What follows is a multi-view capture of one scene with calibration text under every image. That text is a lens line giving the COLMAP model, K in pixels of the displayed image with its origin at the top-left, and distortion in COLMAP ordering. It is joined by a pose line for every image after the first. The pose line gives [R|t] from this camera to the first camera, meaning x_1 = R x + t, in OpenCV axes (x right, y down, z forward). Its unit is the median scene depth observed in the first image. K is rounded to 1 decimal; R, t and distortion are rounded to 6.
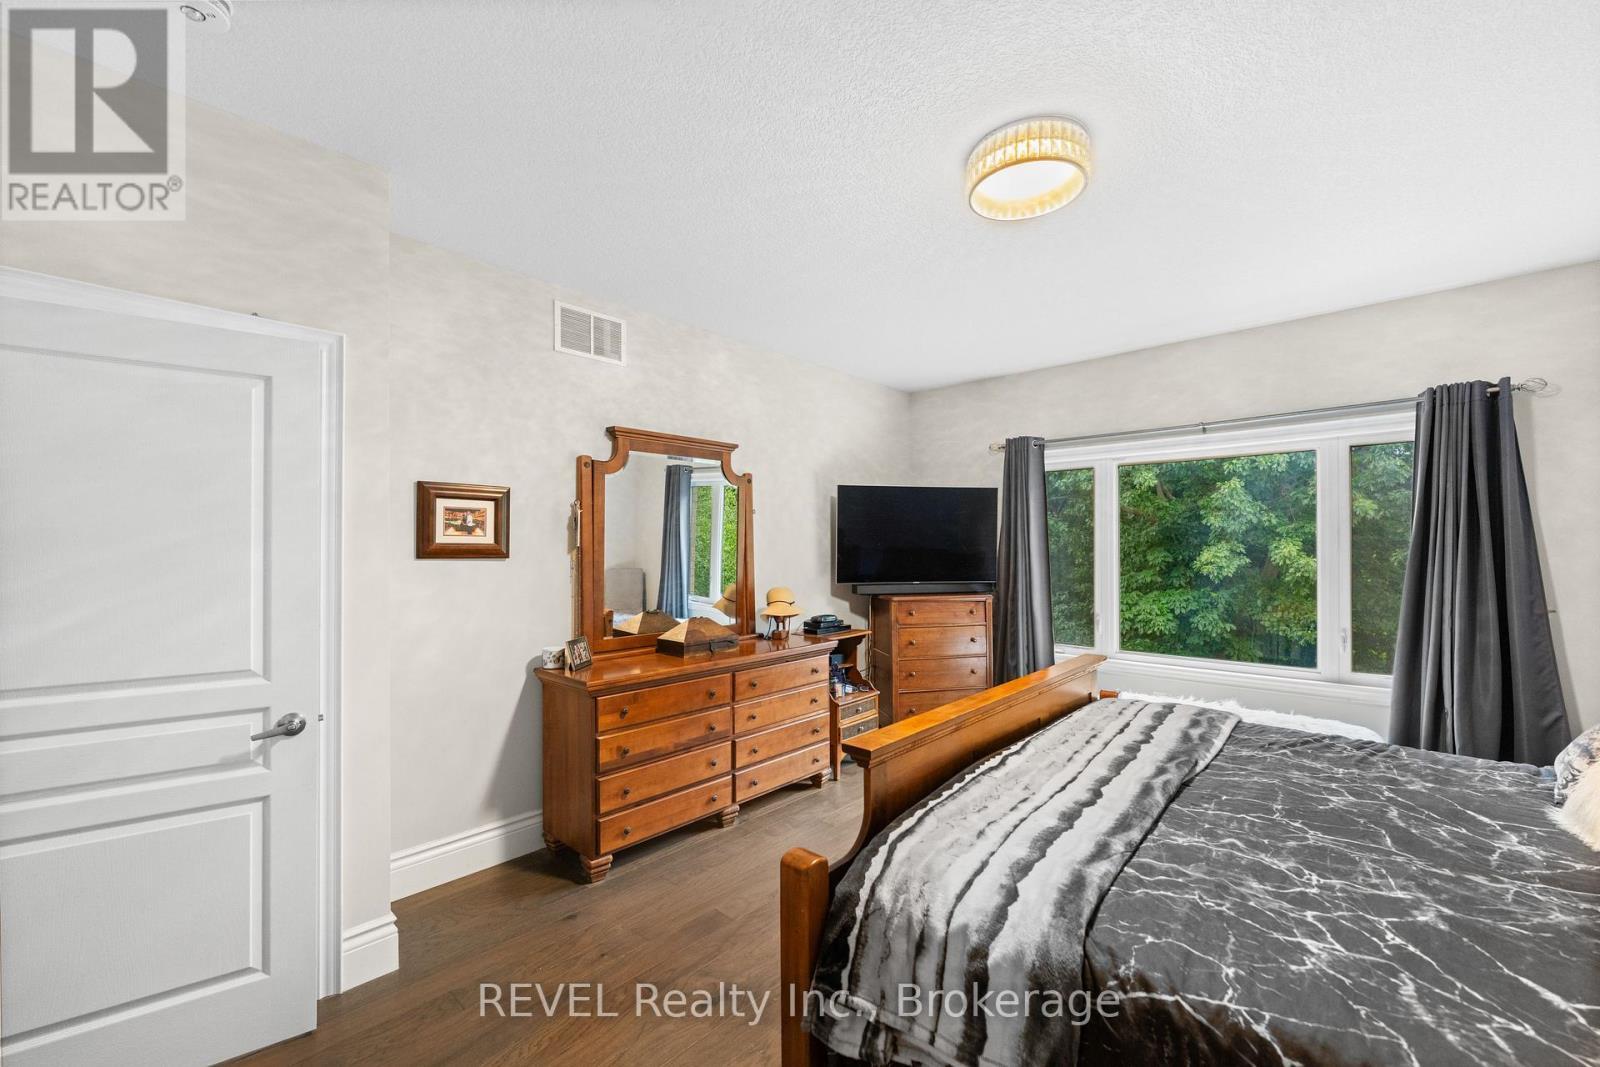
lens RADIAL K [[660.8, 0, 801.5], [0, 660.8, 538.0], [0, 0, 1]] dist [-0.004557, 0.000502]
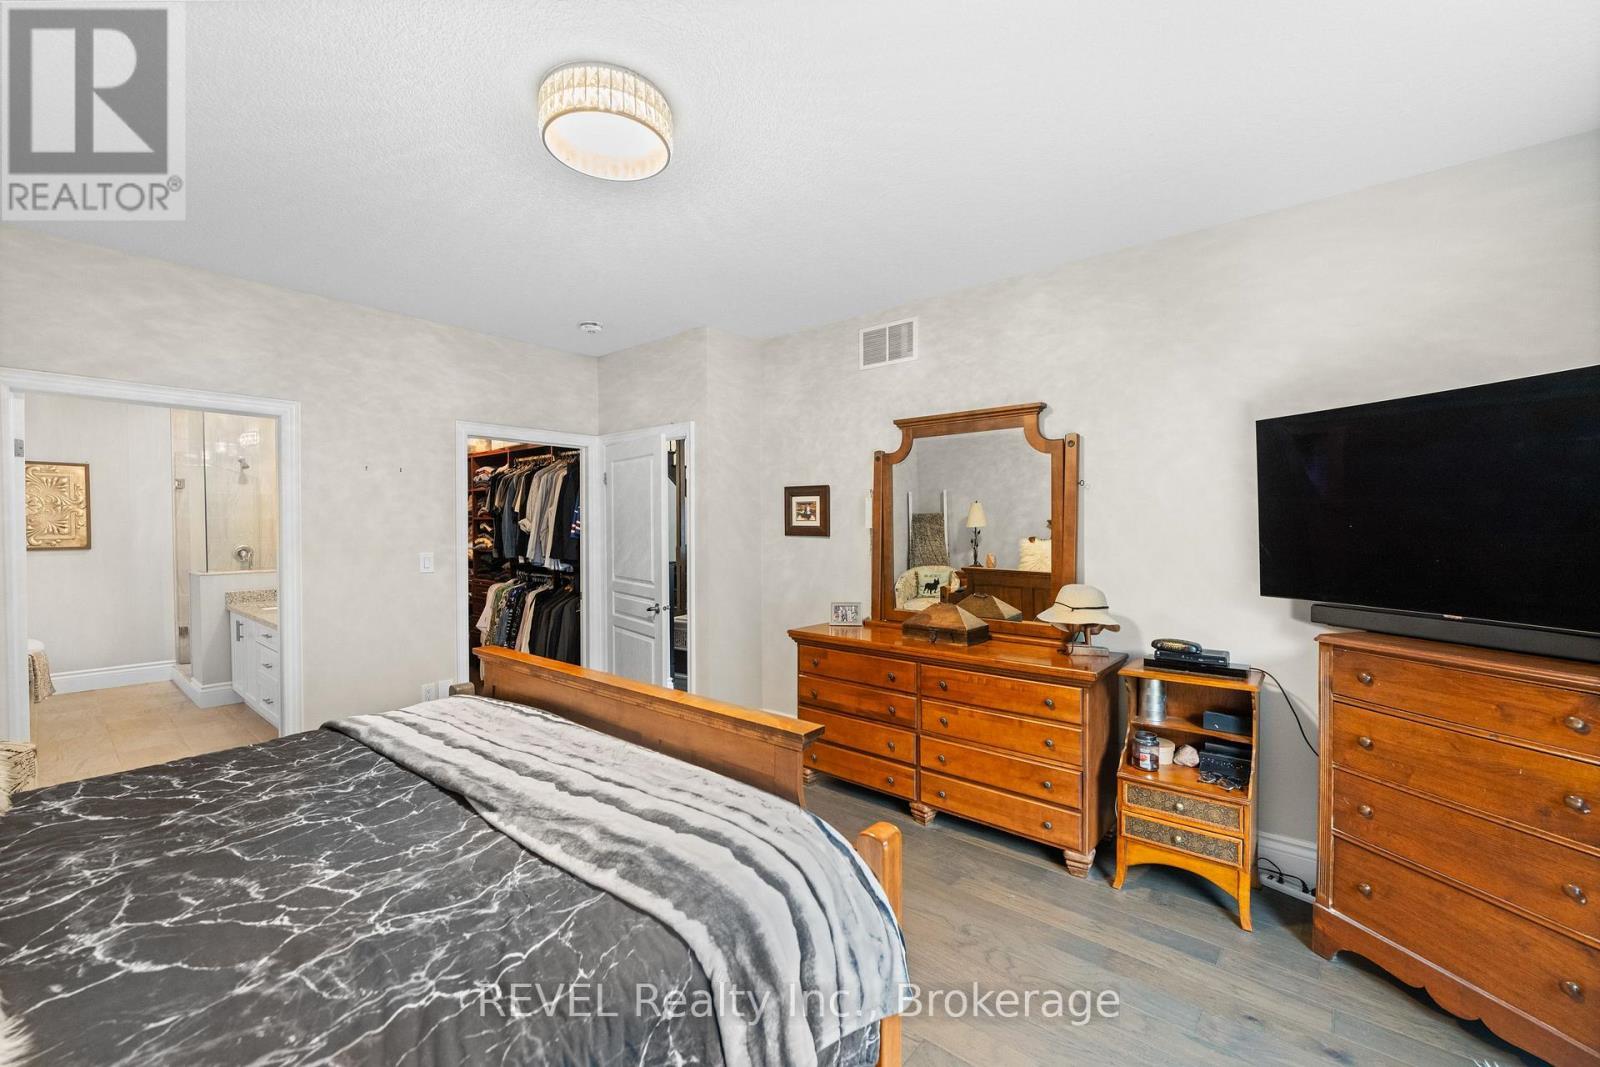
lens RADIAL K [[660.8, 0, 795.1], [0, 660.8, 534.3], [0, 0, 1]] dist [-0.004557, 0.000502]
pose [[0.026211, 0.019308, -0.999470, 0.890837], [0.015360, 0.999688, 0.019715, -0.002162], [0.999538, -0.015868, 0.025907, 0.859603]]
